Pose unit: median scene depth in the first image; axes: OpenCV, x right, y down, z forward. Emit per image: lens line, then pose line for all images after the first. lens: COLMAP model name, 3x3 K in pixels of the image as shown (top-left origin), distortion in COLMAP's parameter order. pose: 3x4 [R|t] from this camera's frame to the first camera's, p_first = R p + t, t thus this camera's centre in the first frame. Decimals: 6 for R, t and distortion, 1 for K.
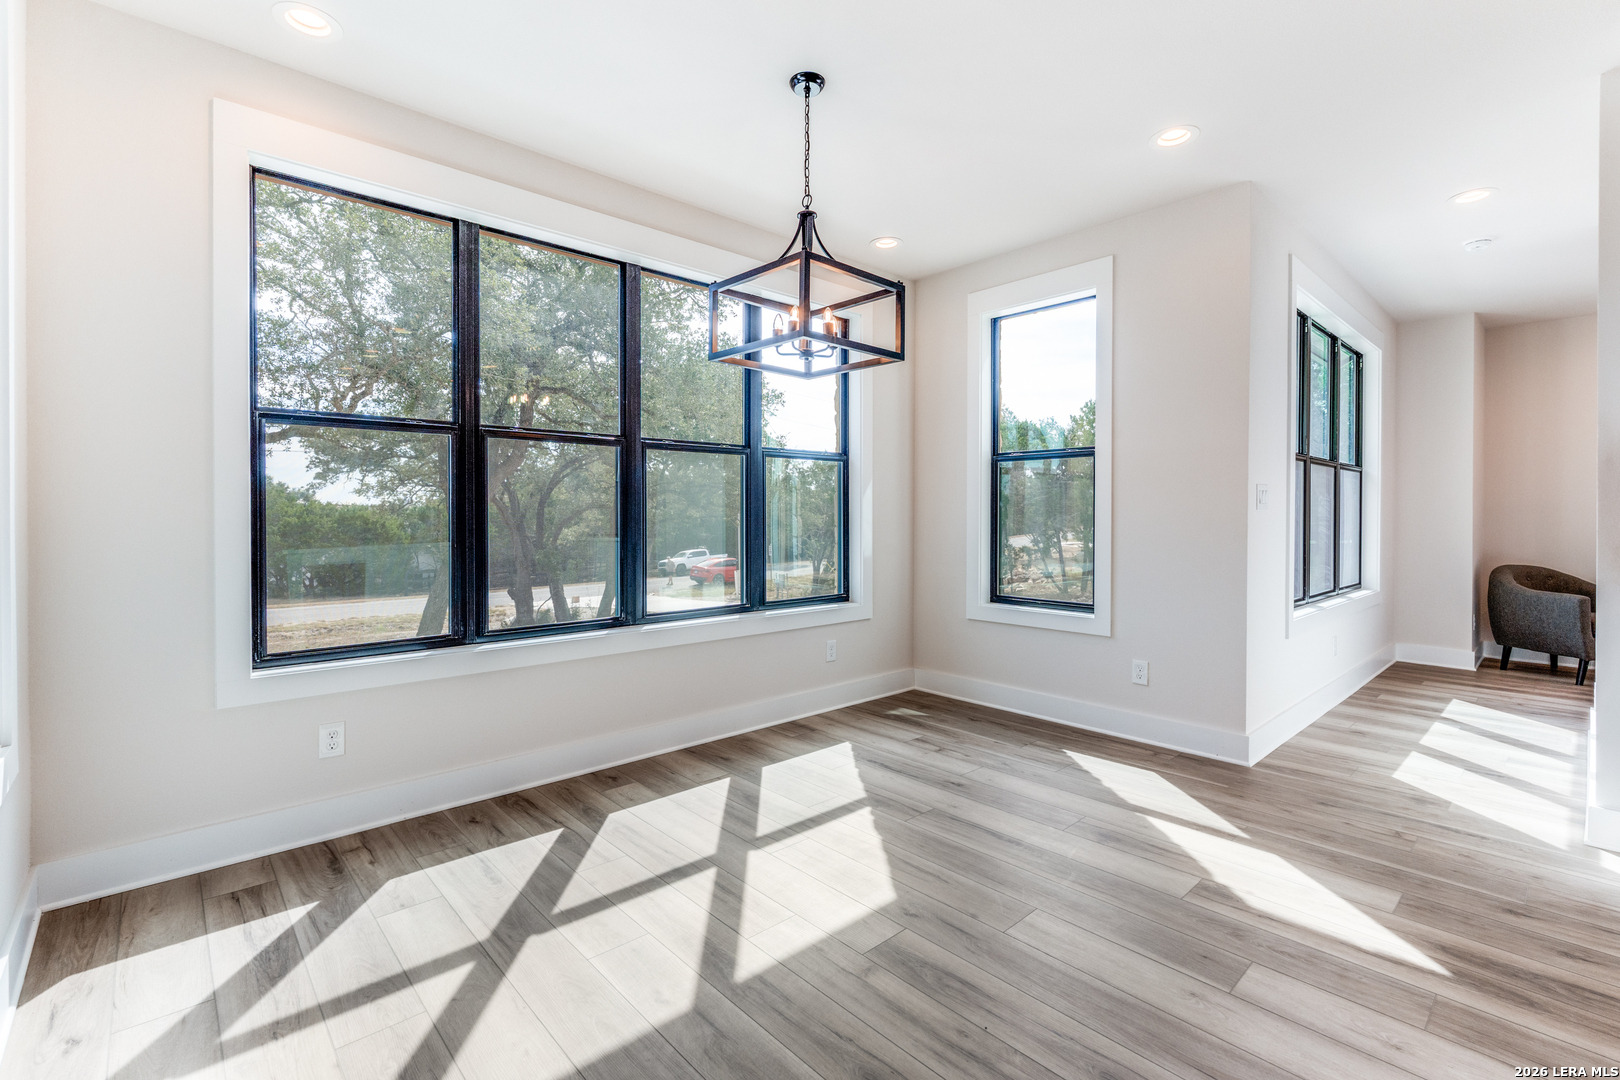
lens RADIAL K [[721.5, 0, 816.8], [0, 721.5, 525.9], [0, 0, 1]] dist [-0.004892, 0.000792]
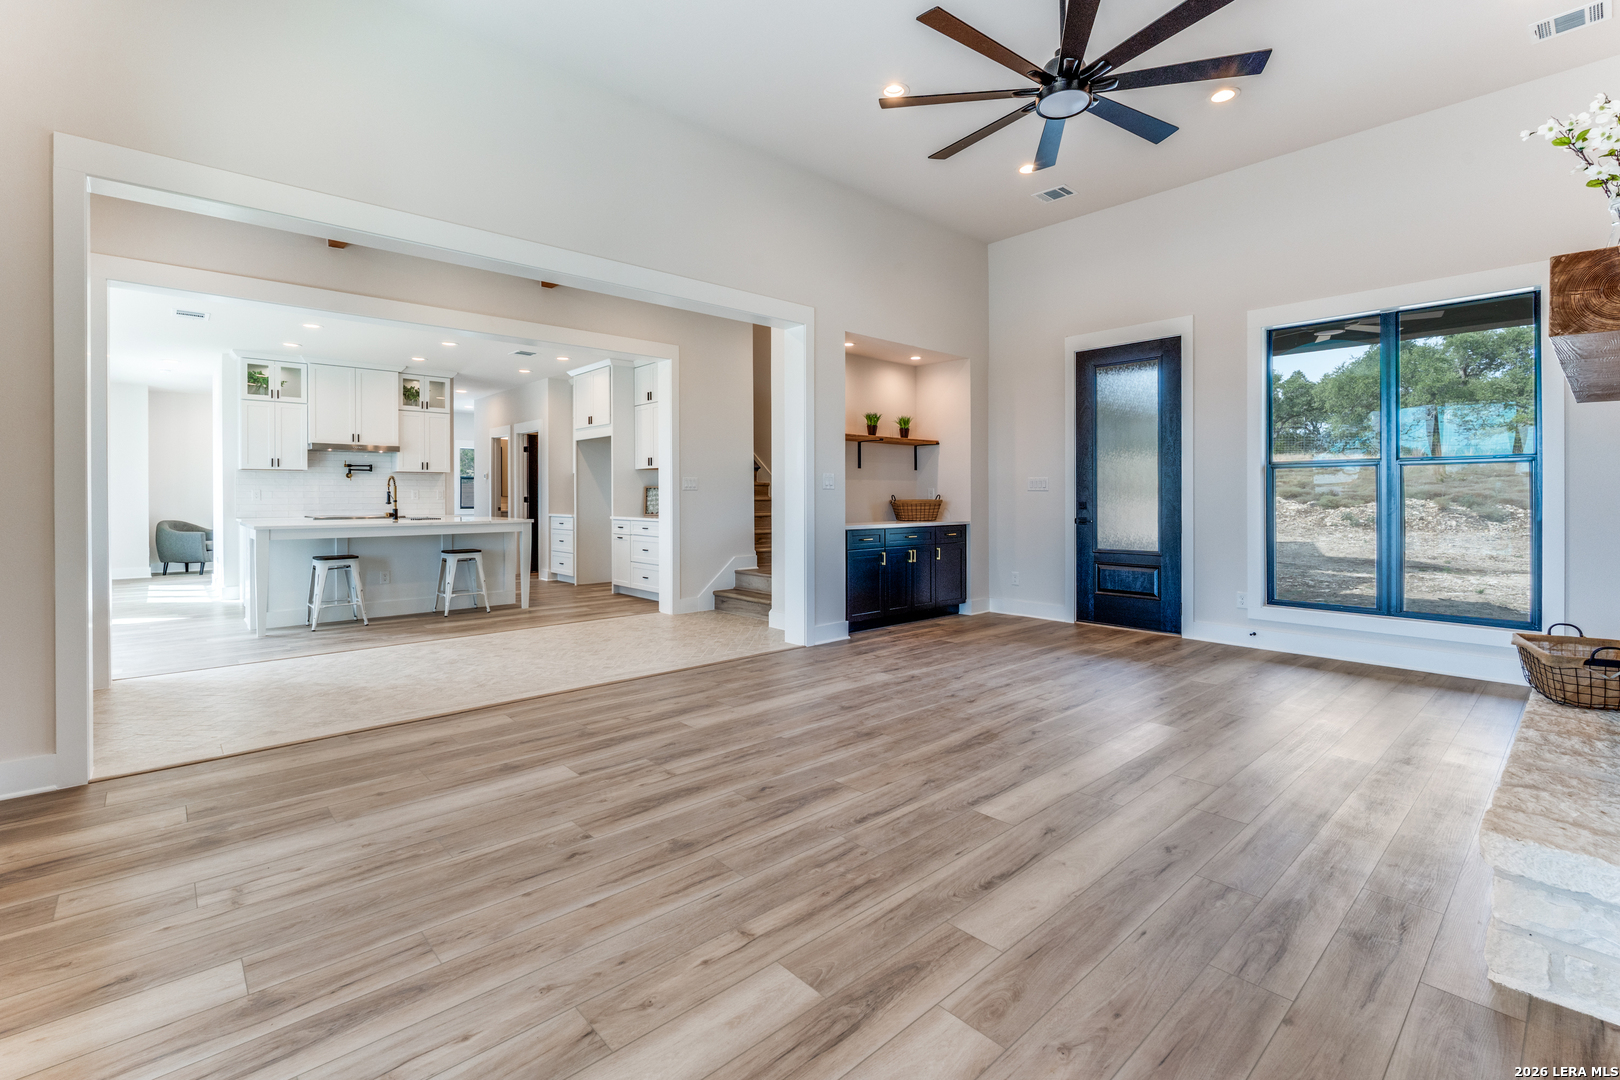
lens RADIAL K [[721.5, 0, 824.5], [0, 721.5, 521.8], [0, 0, 1]] dist [-0.004892, 0.000792]
pose [[-0.001817, -0.041905, 0.999120, -1.979522], [0.018999, 0.998940, 0.041932, 0.023311], [-0.999818, 0.019059, -0.001019, -1.565641]]
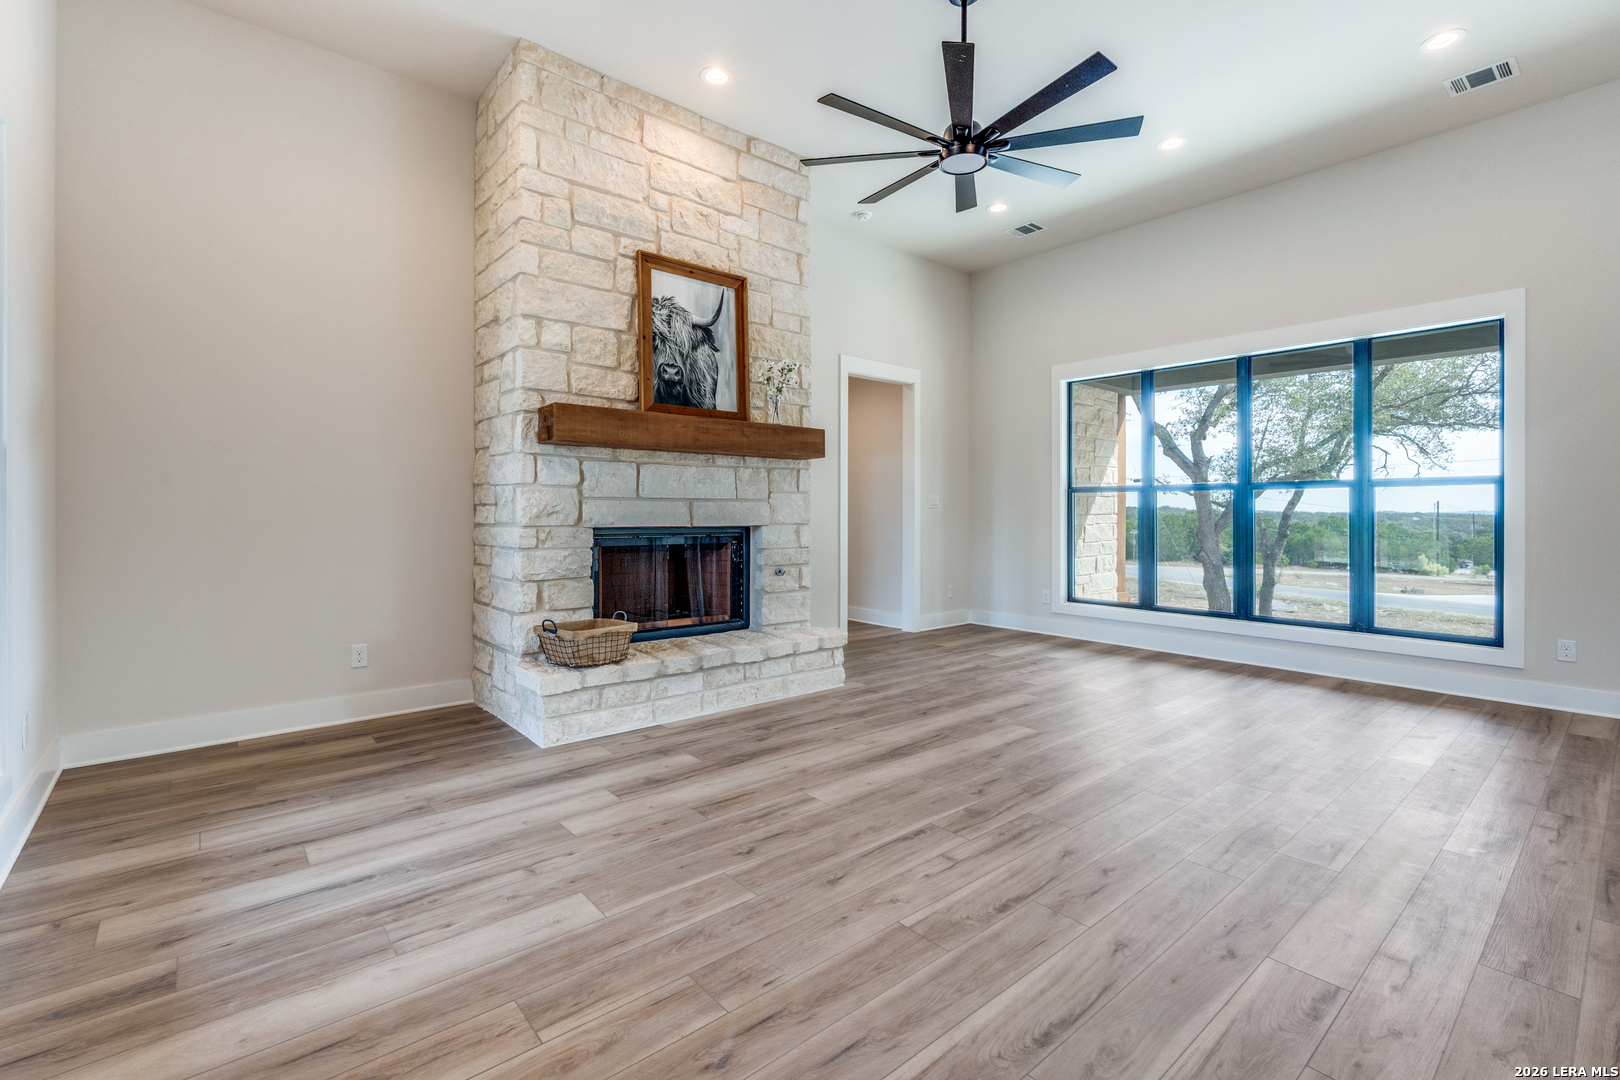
lens RADIAL K [[721.5, 0, 828.6], [0, 721.5, 515.5], [0, 0, 1]] dist [-0.004892, 0.000792]
pose [[-0.025455, 0.002905, -0.999672, 0.528809], [-0.019327, 0.999807, 0.003398, 0.041167], [0.999489, 0.019407, -0.025394, -2.177187]]
